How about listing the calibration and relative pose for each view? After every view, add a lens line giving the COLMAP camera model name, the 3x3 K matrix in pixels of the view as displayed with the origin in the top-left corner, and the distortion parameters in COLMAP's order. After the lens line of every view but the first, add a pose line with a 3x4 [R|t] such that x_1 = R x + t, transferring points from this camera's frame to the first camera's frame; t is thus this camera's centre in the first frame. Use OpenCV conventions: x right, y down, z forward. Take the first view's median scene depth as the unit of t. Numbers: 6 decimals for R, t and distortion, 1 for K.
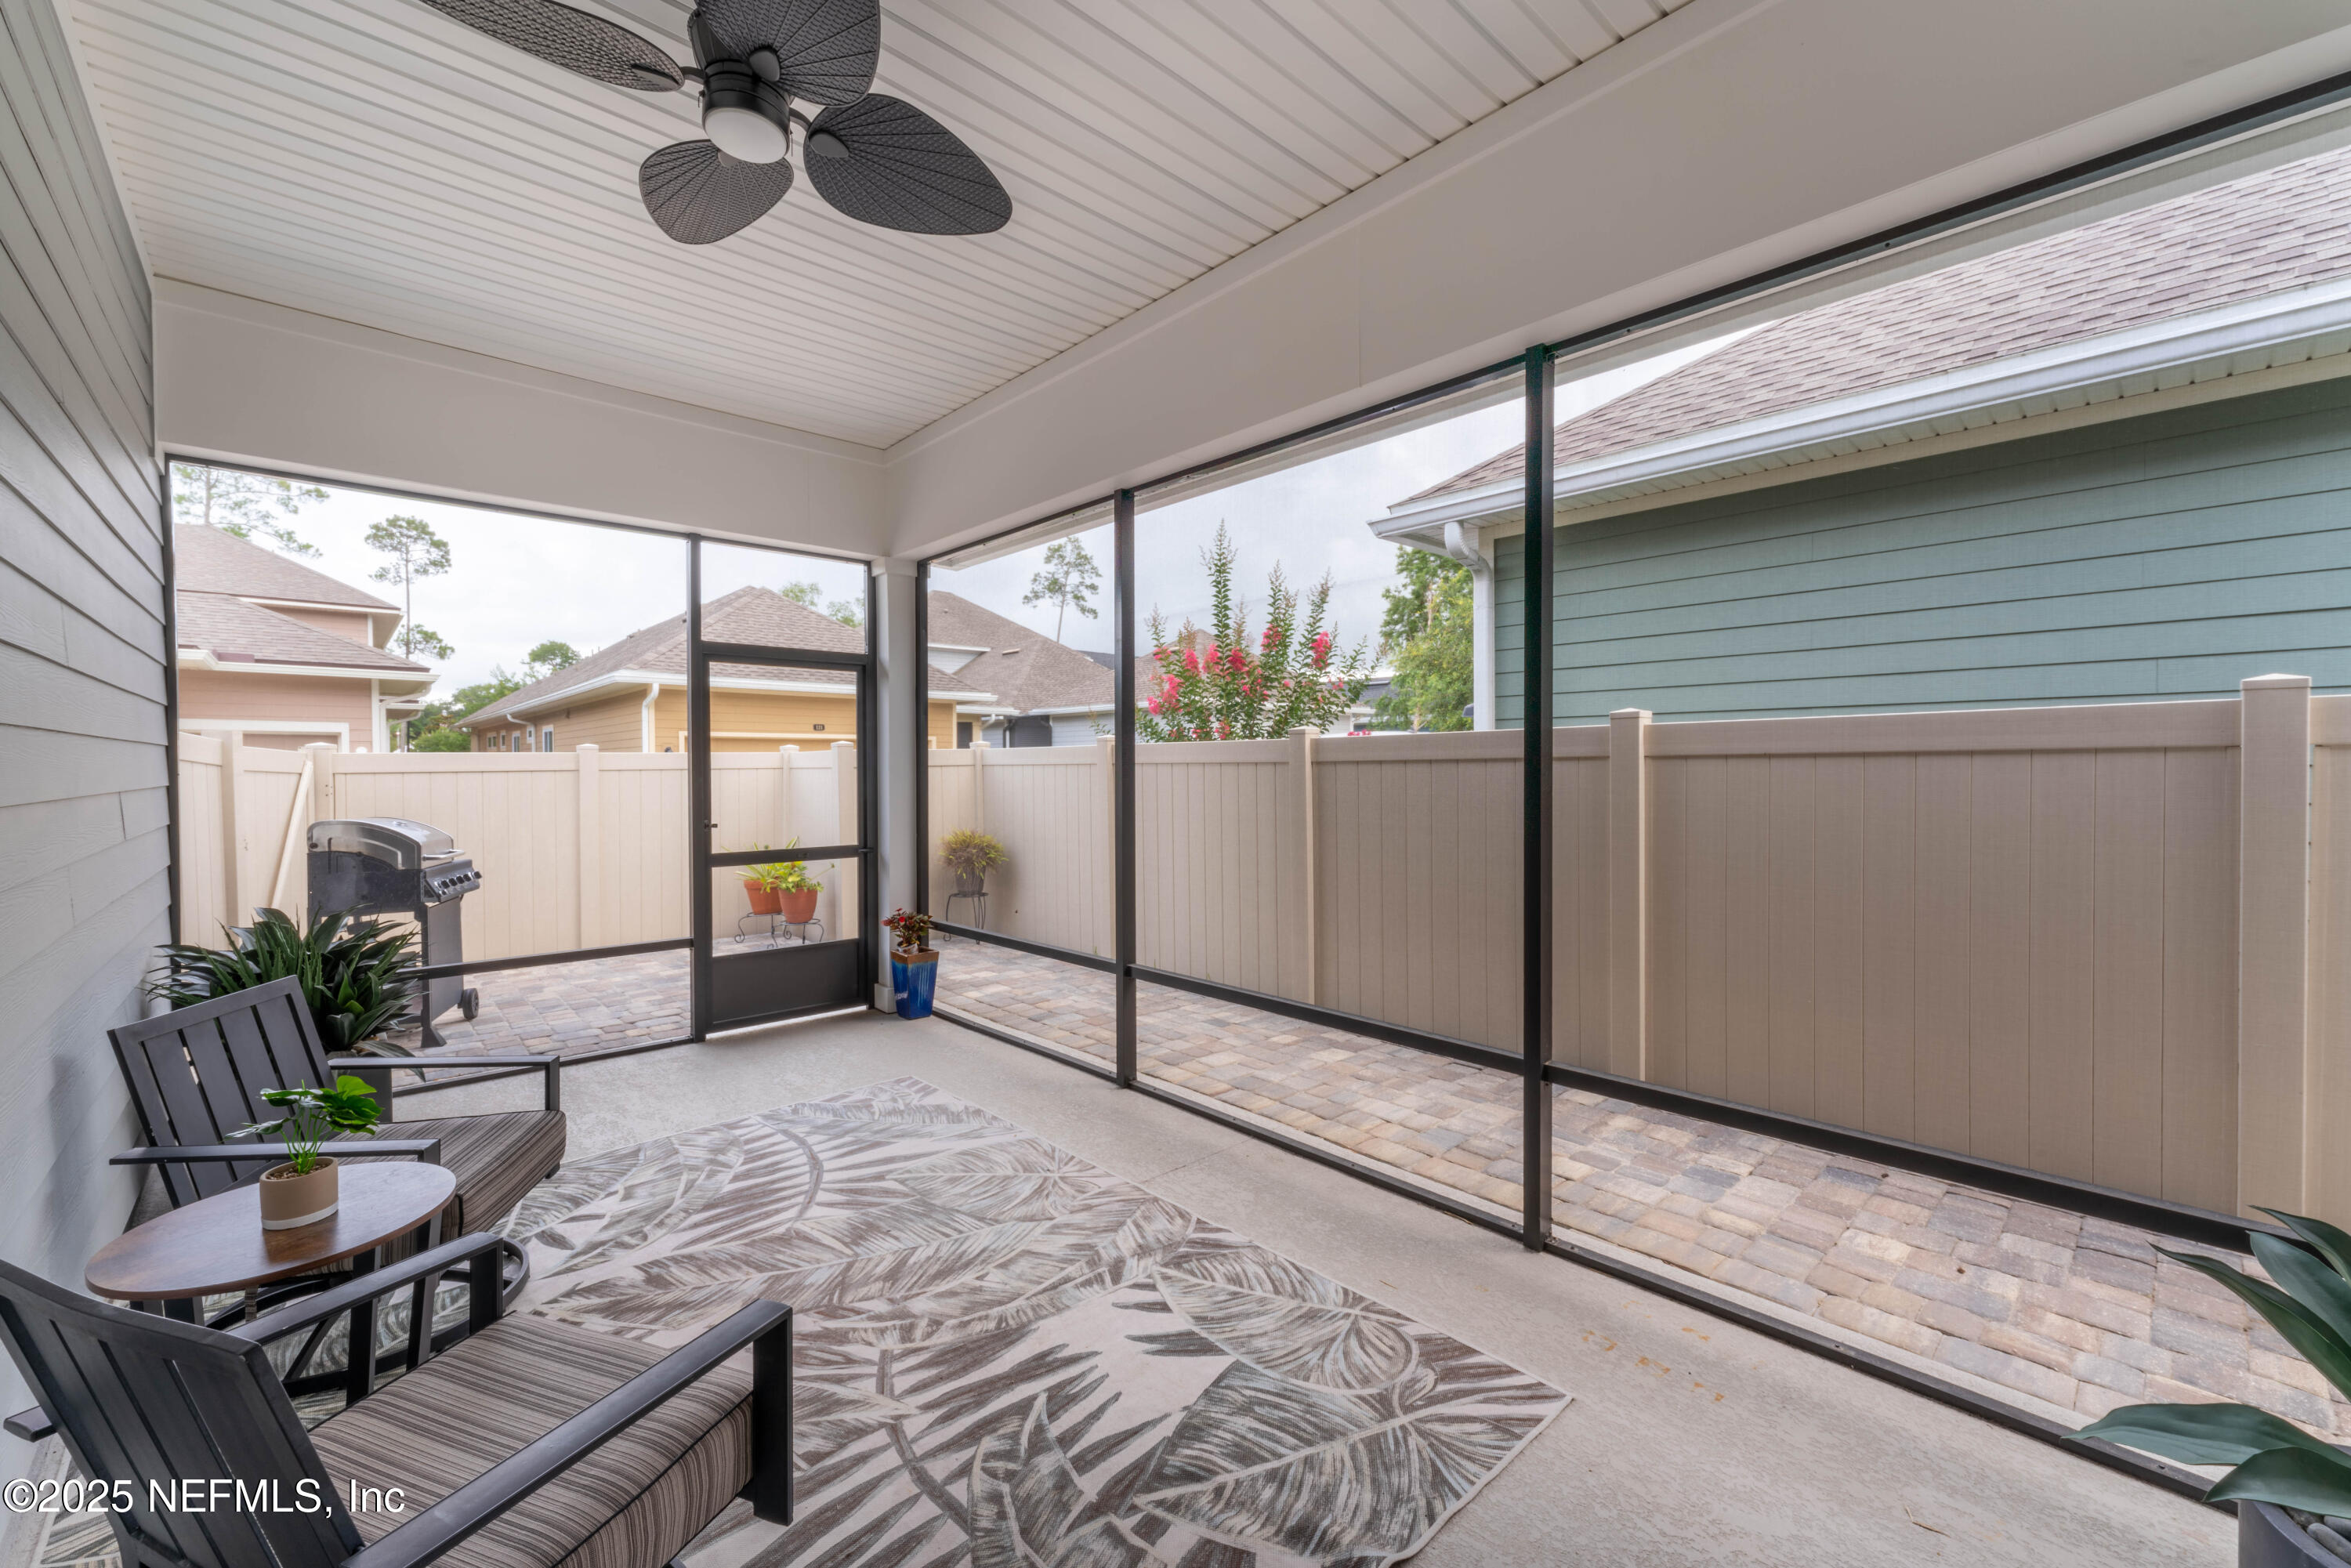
lens RADIAL K [[937.0, 0, 1175.5], [0, 937.0, 784.0], [0, 0, 1]] dist [0.005673, -0.000133]
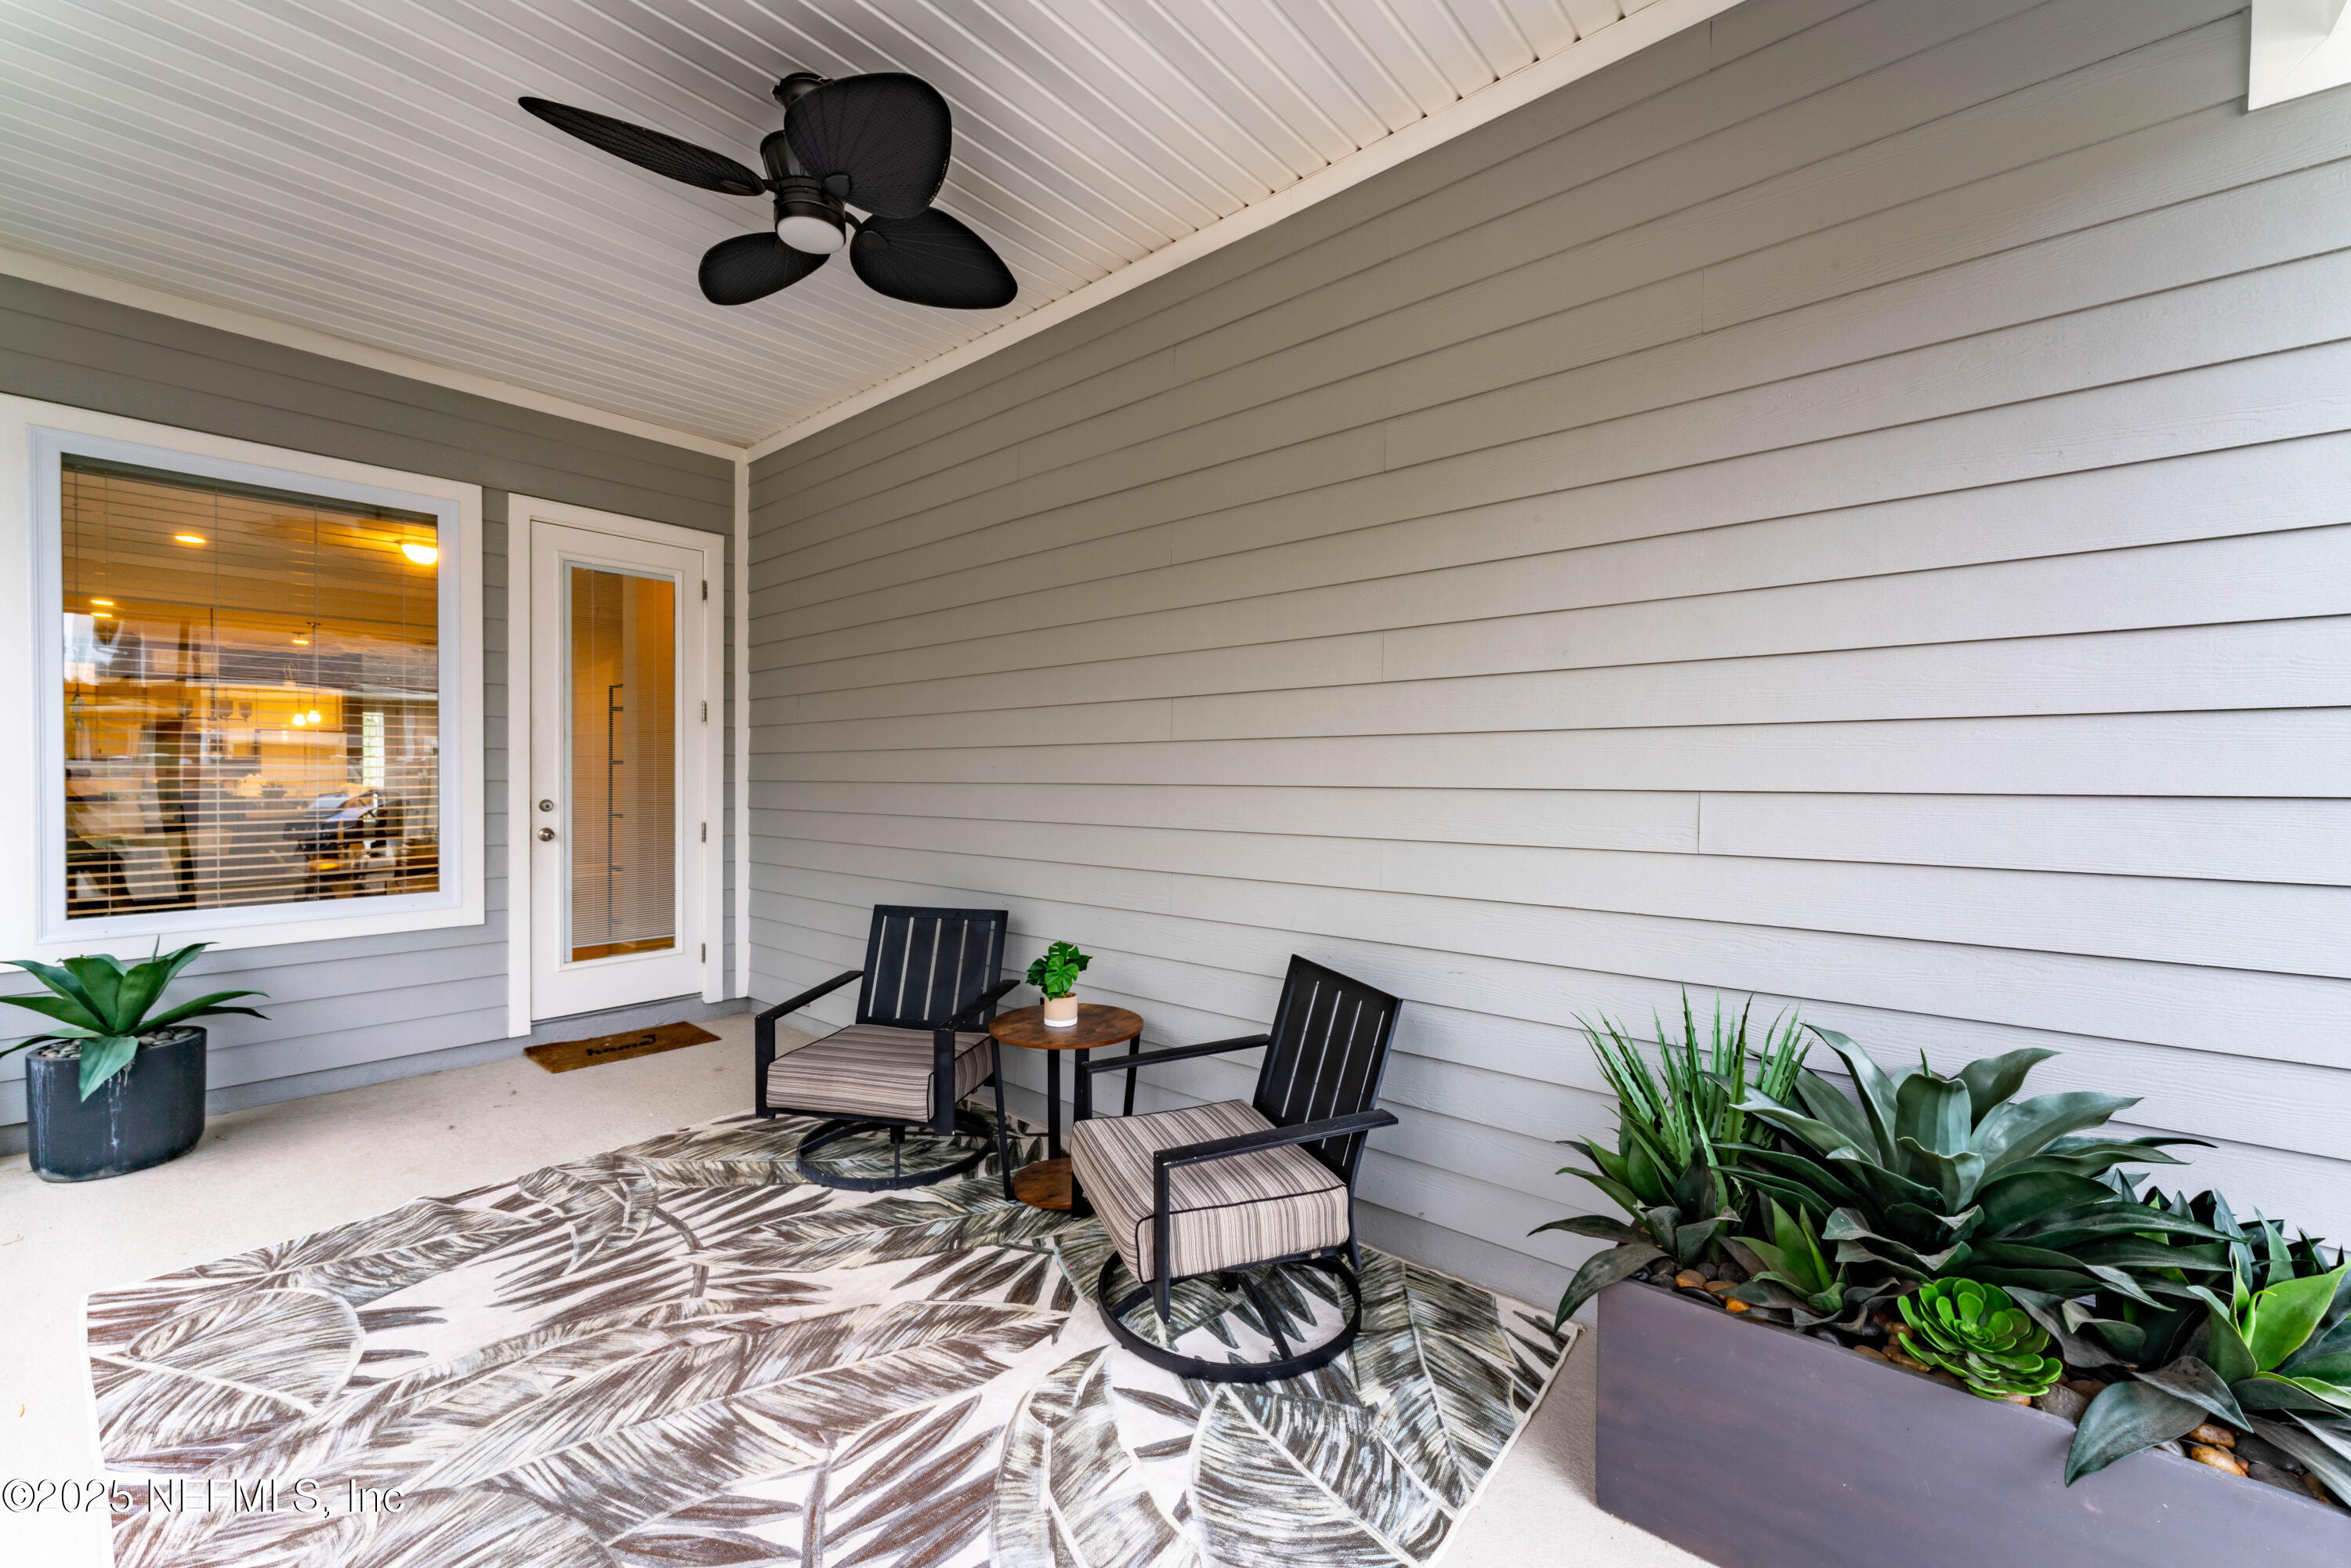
lens RADIAL K [[937.0, 0, 1175.5], [0, 937.0, 784.0], [0, 0, 1]] dist [0.005673, -0.000133]
pose [[-0.992595, 0.003858, -0.121409, -0.634318], [-0.000031, 0.999487, 0.032014, -0.022467], [0.121470, 0.031781, -0.992086, 1.853570]]
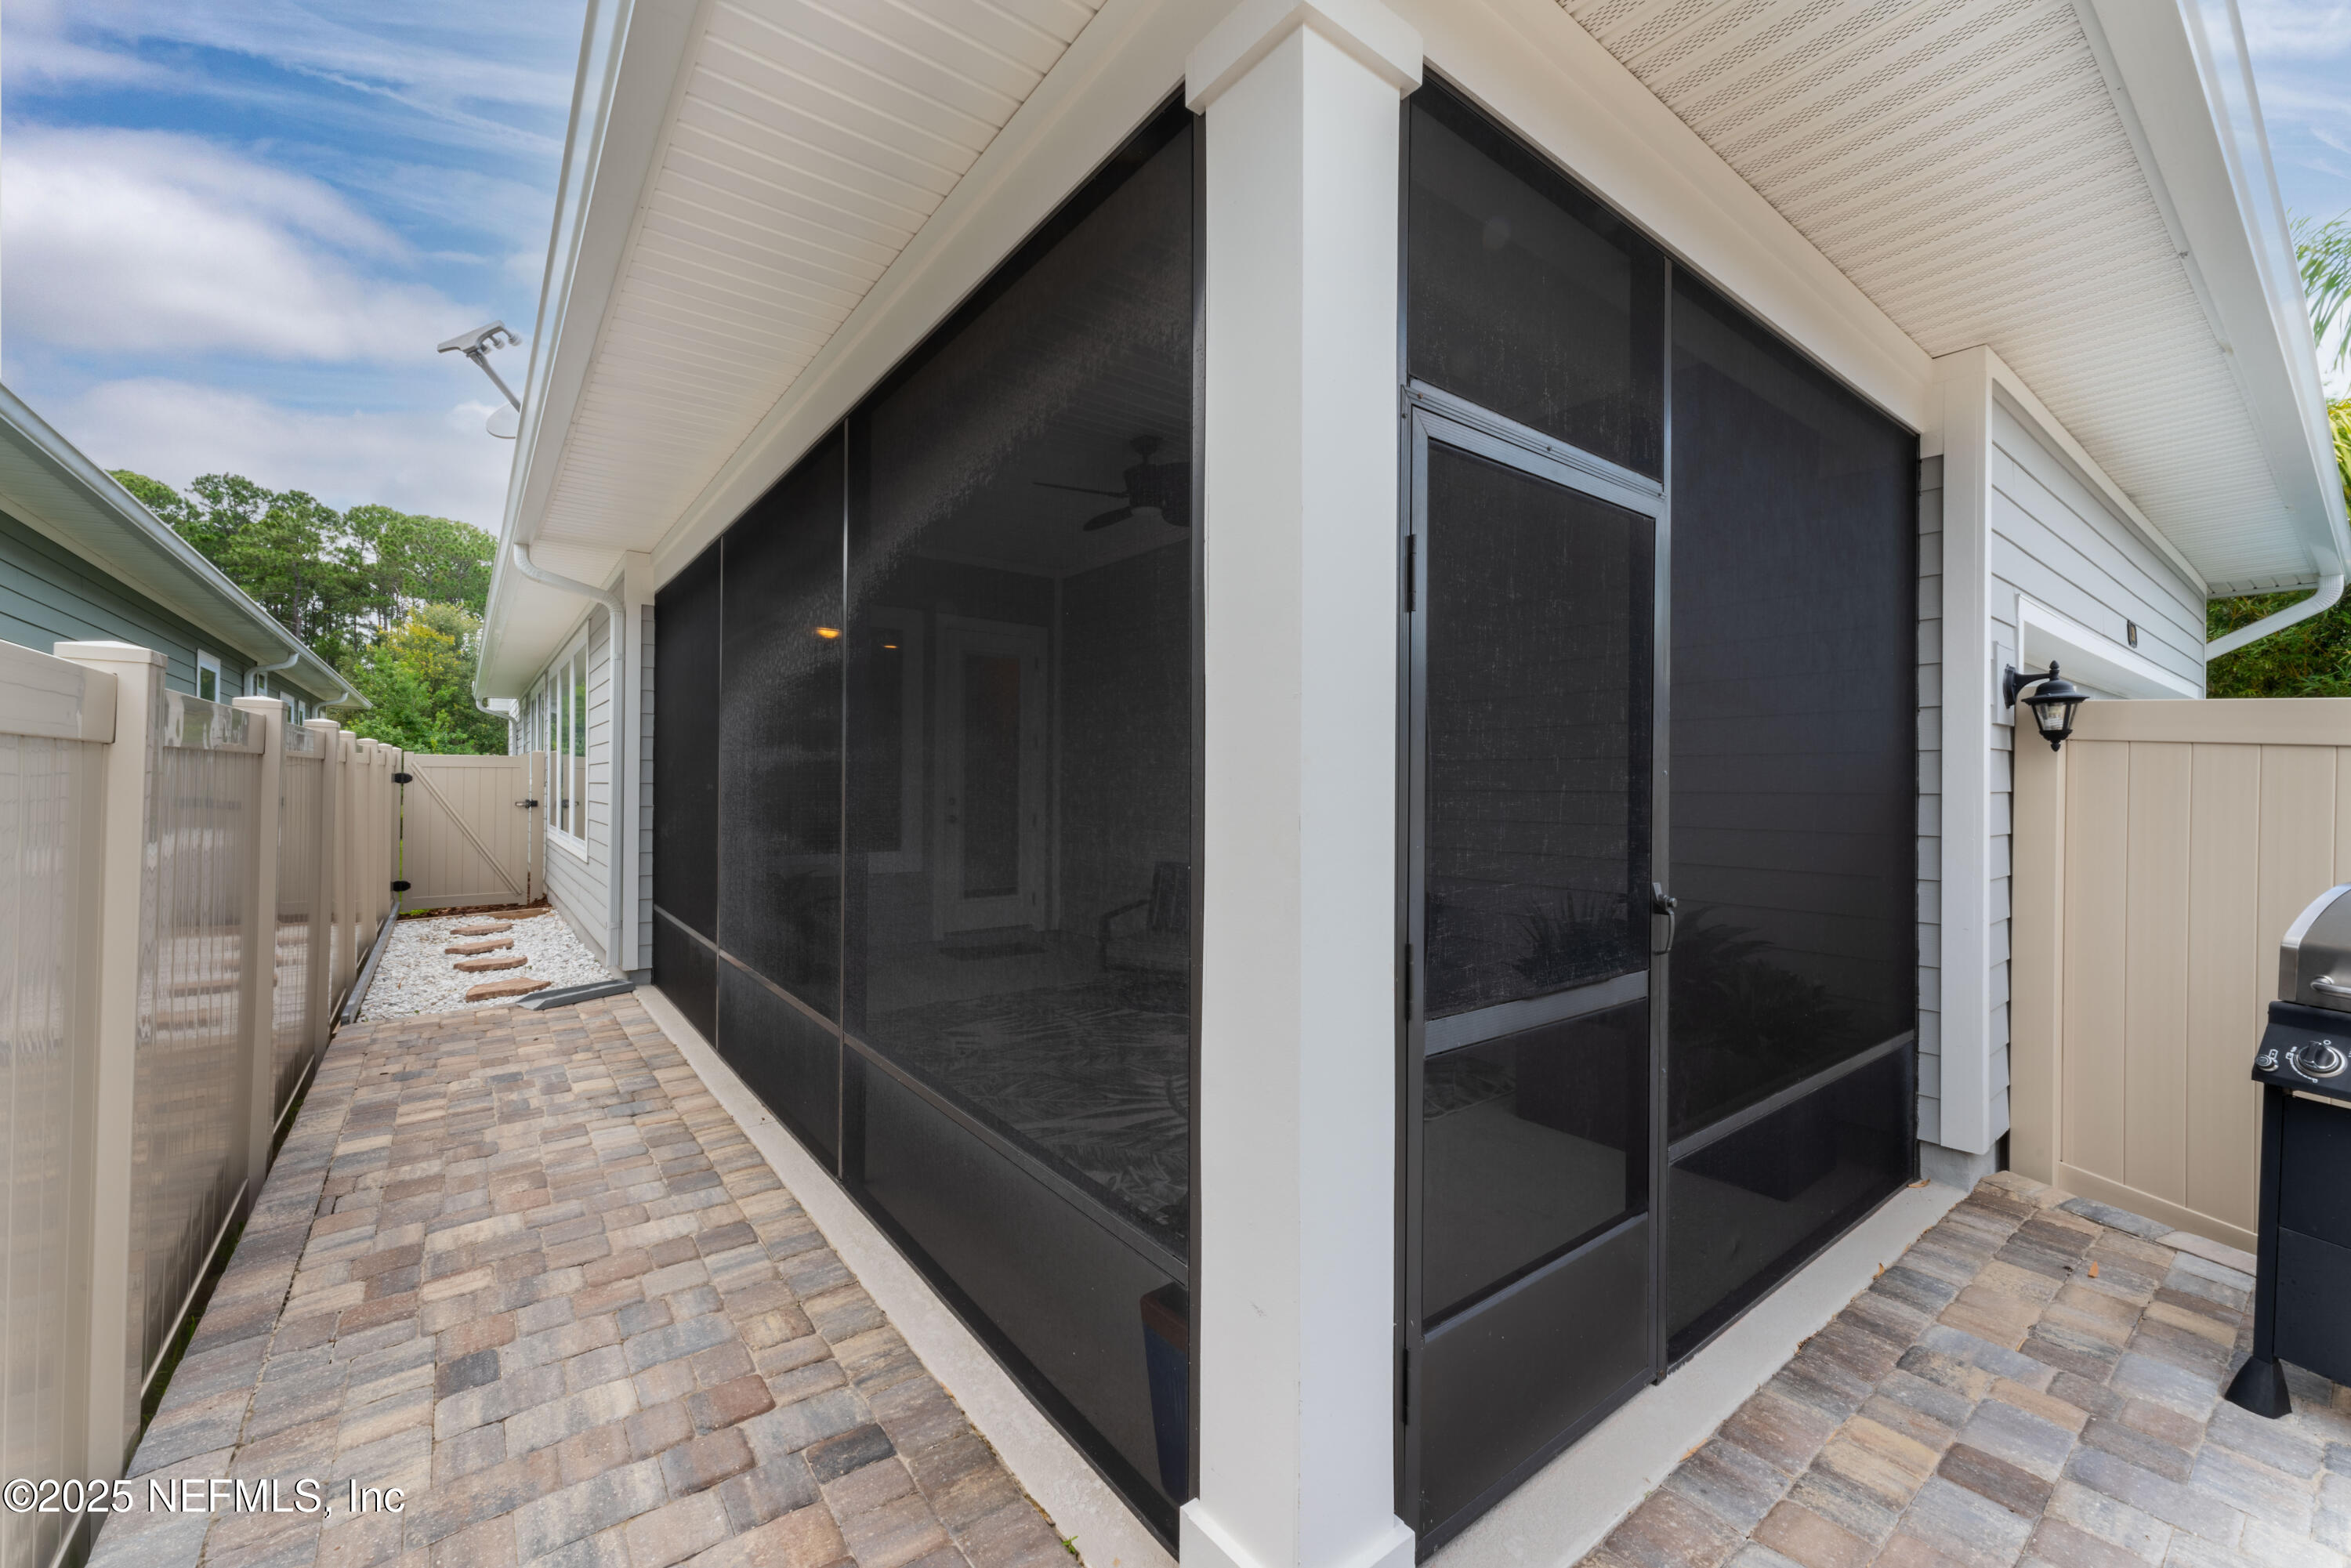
lens RADIAL K [[937.0, 0, 1175.5], [0, 937.0, 784.0], [0, 0, 1]] dist [0.005673, -0.000133]
pose [[-0.996082, -0.002932, 0.088388, -0.609038], [-0.001329, 0.999834, 0.018184, -0.030976], [-0.088426, 0.017996, -0.995920, 2.759338]]
